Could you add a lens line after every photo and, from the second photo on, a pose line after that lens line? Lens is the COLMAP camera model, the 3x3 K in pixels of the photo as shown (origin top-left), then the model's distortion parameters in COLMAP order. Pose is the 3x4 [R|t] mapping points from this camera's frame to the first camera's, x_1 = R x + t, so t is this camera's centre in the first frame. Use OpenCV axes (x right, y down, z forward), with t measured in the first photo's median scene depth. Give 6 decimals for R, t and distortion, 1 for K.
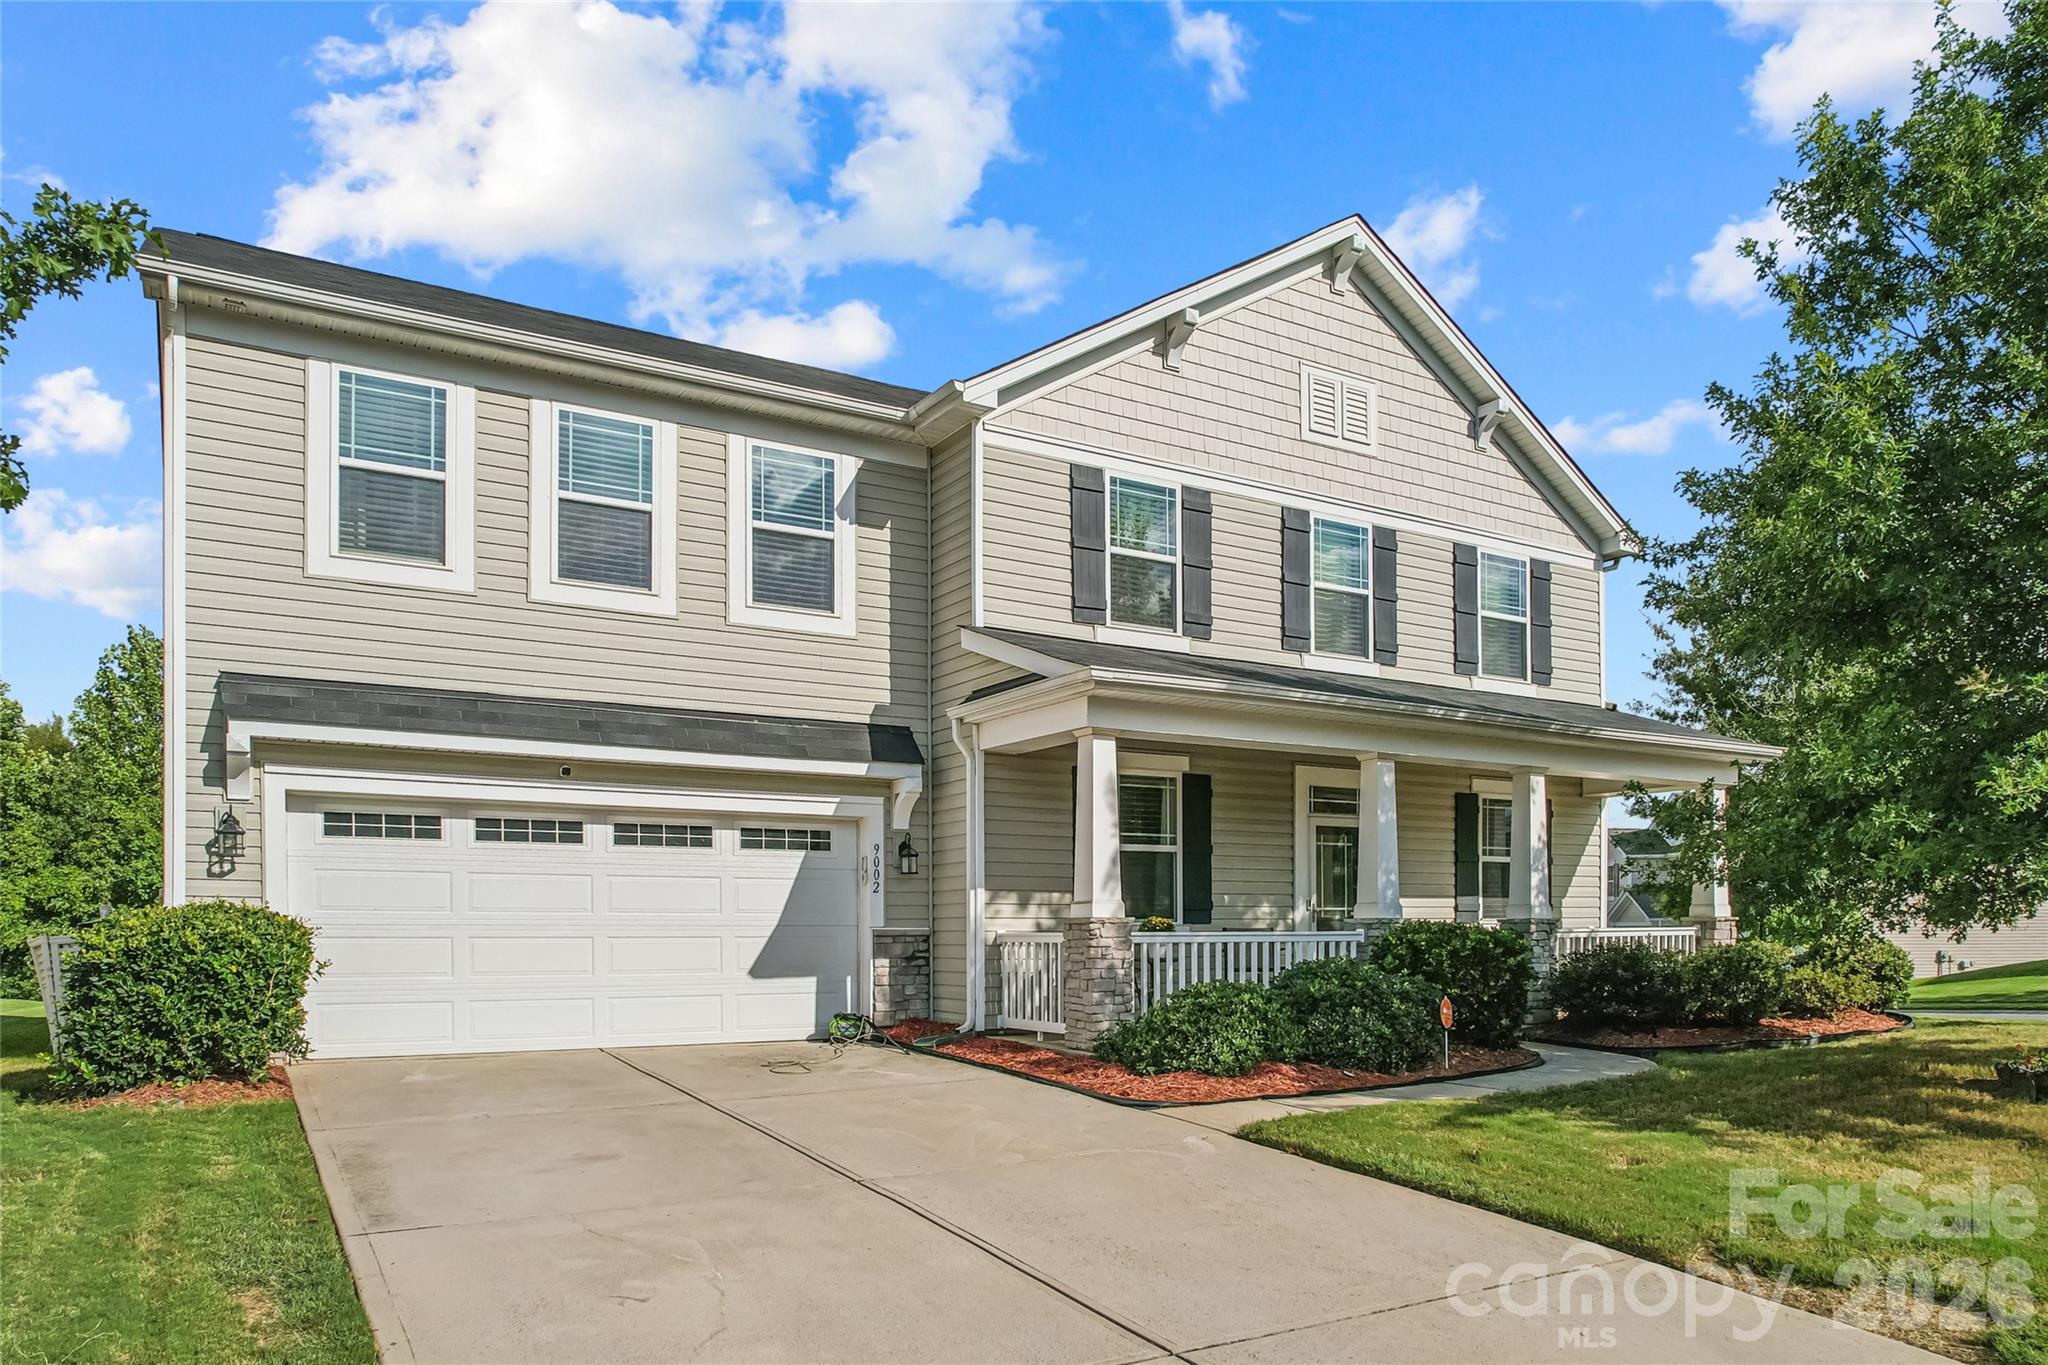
lens RADIAL K [[1312.6, 0, 1012.1], [0, 1312.6, 934.8], [0, 0, 1]] dist [-0.035693, -0.000349]
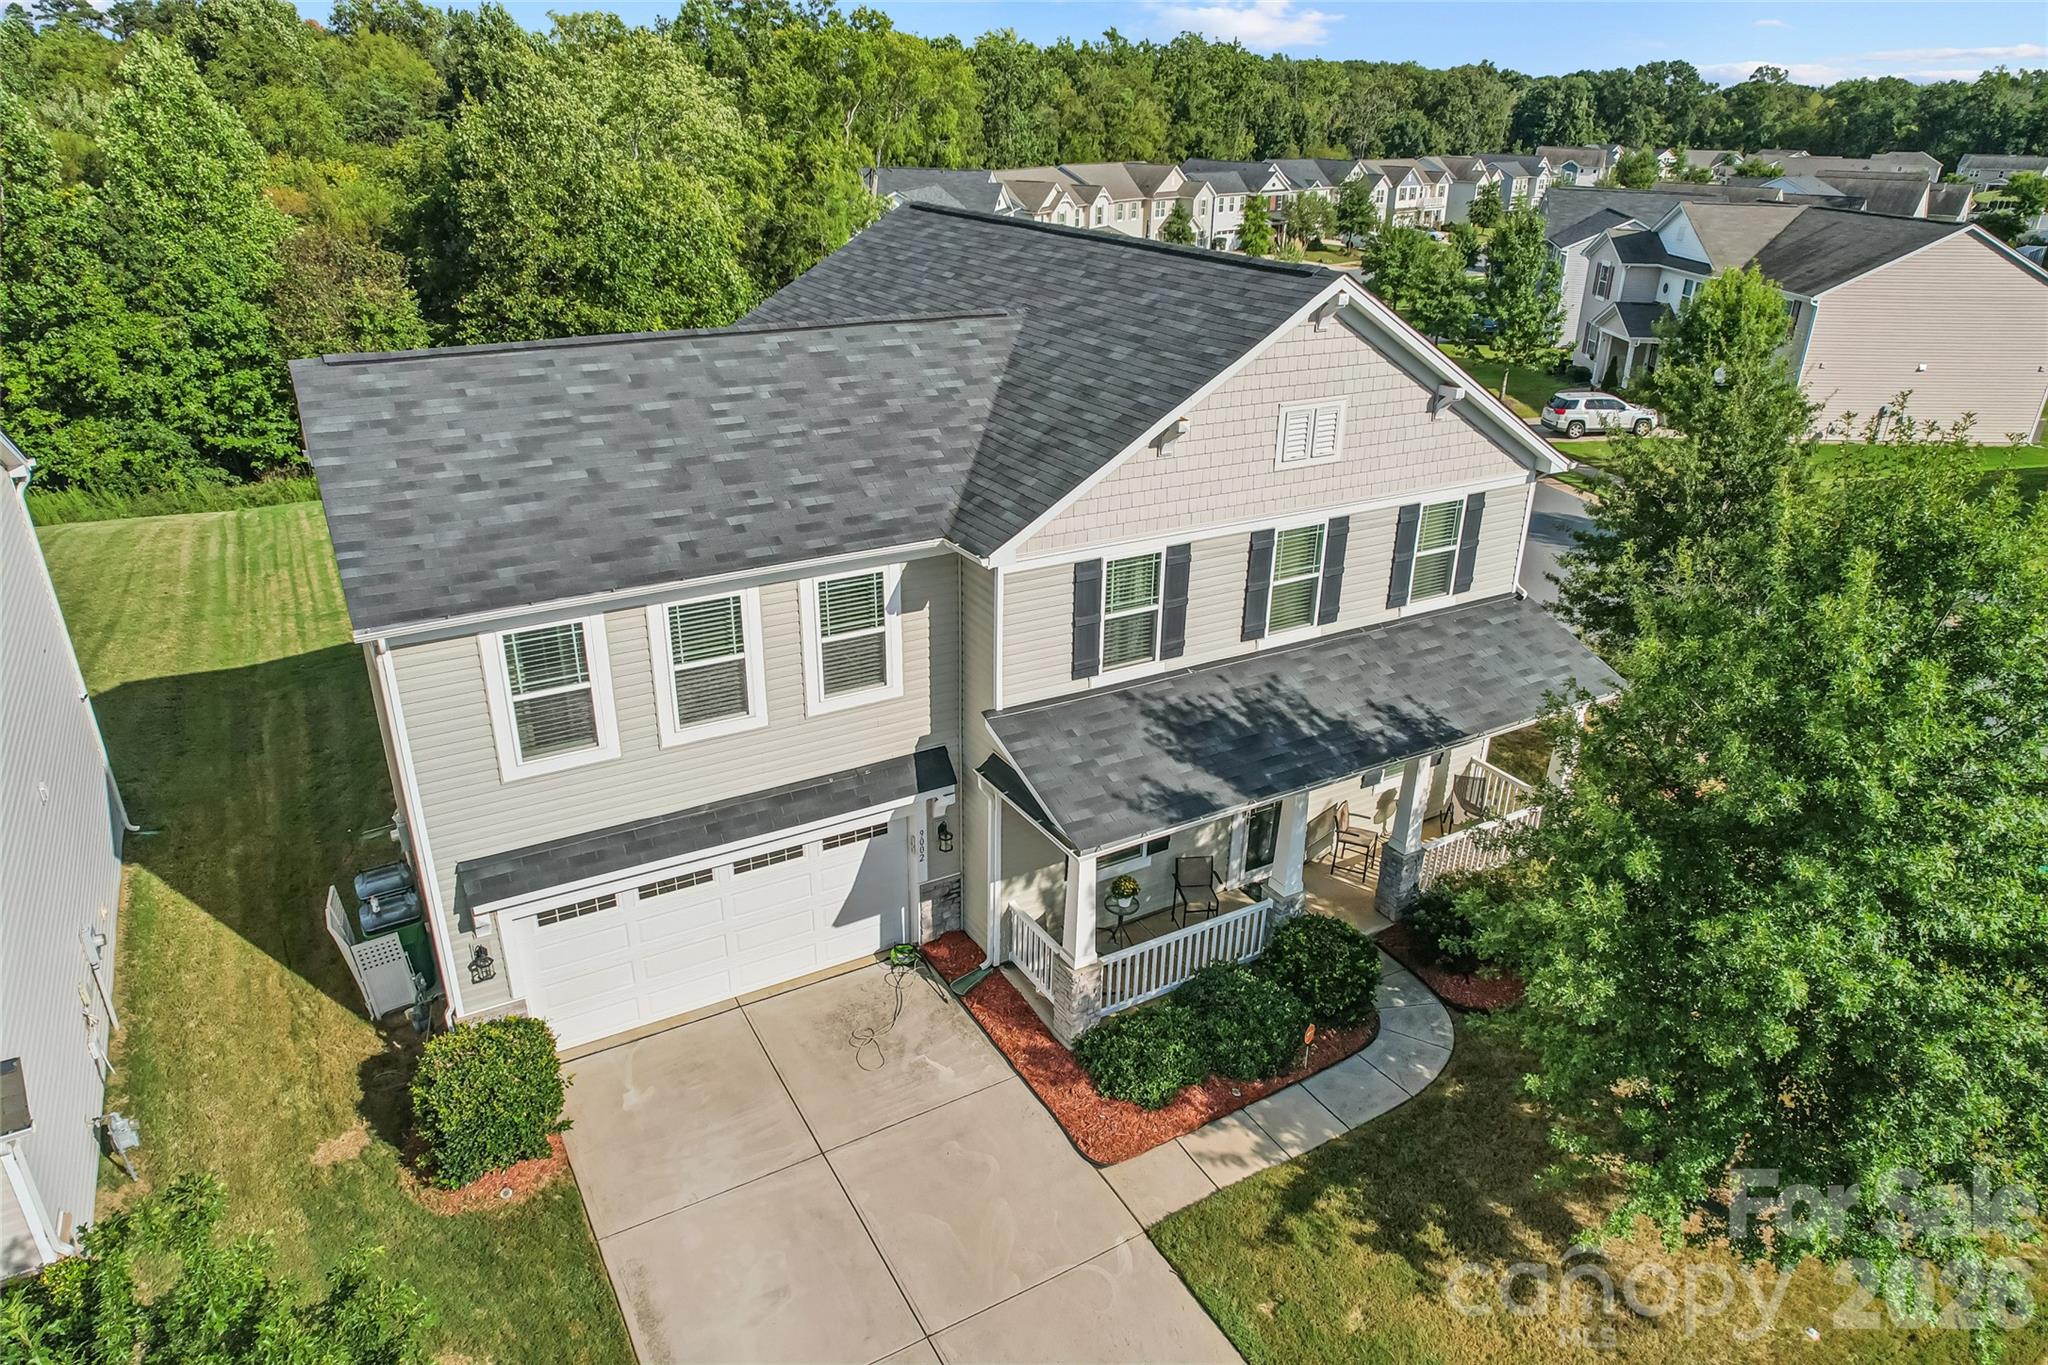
lens RADIAL K [[1216.2, 0, 1024.0], [0, 1216.2, 682.5], [0, 0, 1]] dist [-0.028288, -0.000155]
pose [[0.999792, 0.020316, 0.001808, -0.003099], [-0.019436, 0.922097, 0.386471, -0.709629], [0.006184, -0.386425, 0.922300, -0.101058]]
